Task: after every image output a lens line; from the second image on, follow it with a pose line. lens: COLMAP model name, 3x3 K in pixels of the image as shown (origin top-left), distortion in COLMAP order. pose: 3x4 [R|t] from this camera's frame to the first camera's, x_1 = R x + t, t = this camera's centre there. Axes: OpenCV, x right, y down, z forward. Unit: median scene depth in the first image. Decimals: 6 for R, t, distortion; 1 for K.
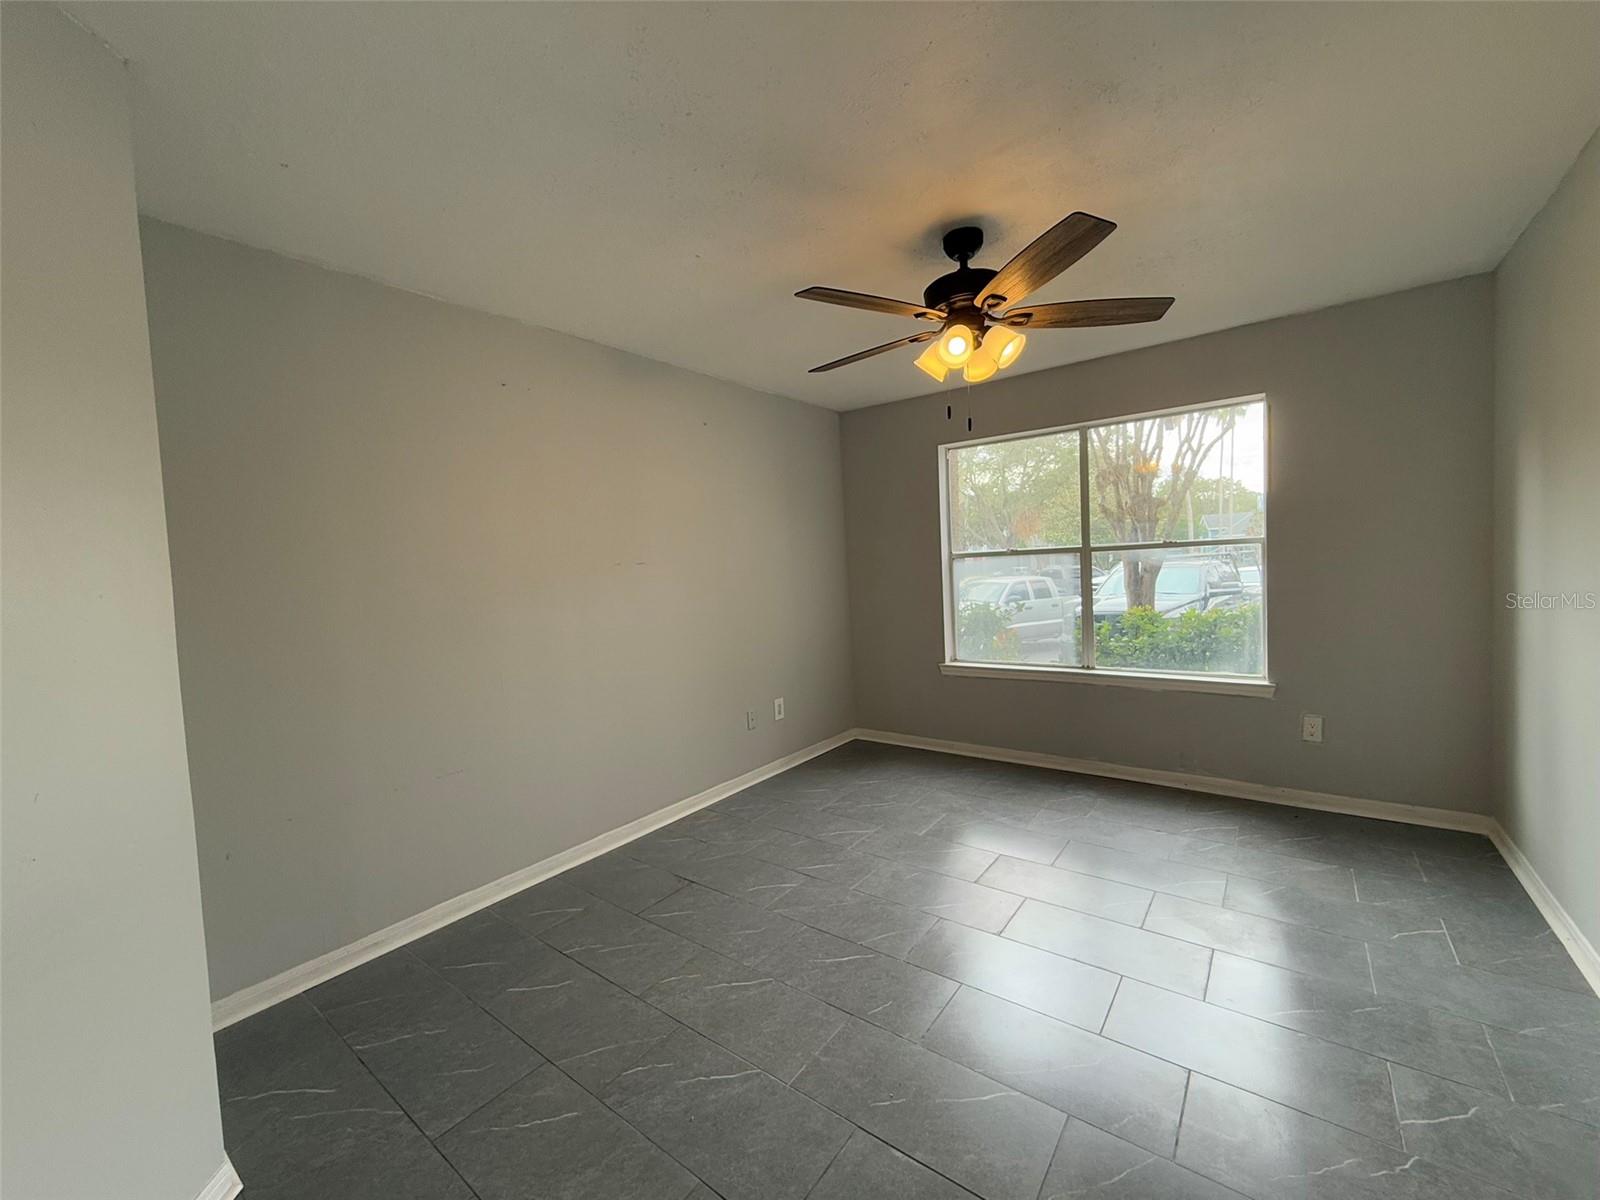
lens RADIAL K [[637.5, 0, 795.5], [0, 637.5, 597.1], [0, 0, 1]] dist [-0.000859, -0.000243]
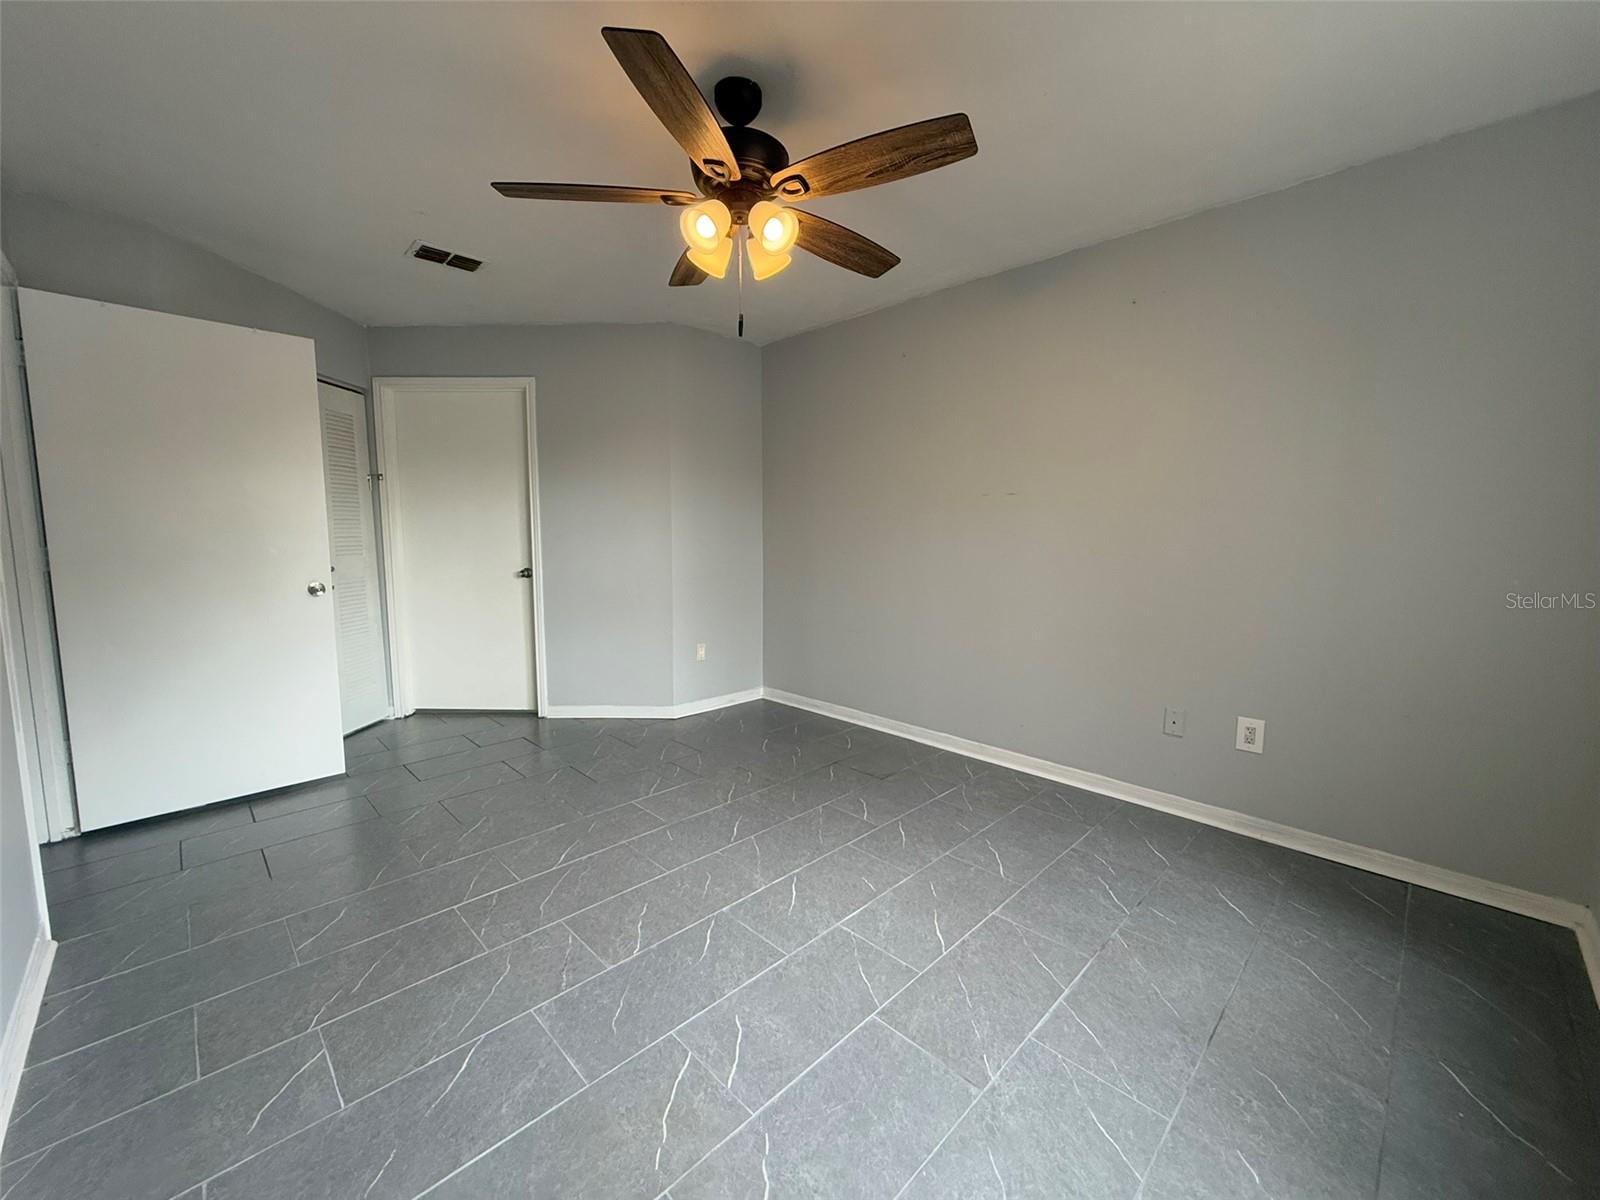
lens RADIAL K [[637.5, 0, 795.5], [0, 637.5, 597.1], [0, 0, 1]] dist [-0.000859, -0.000243]
pose [[-0.131536, 0.159975, -0.978318, 0.782856], [-0.045728, 0.984863, 0.167194, -0.045940], [0.990256, 0.066728, -0.122230, 0.824502]]
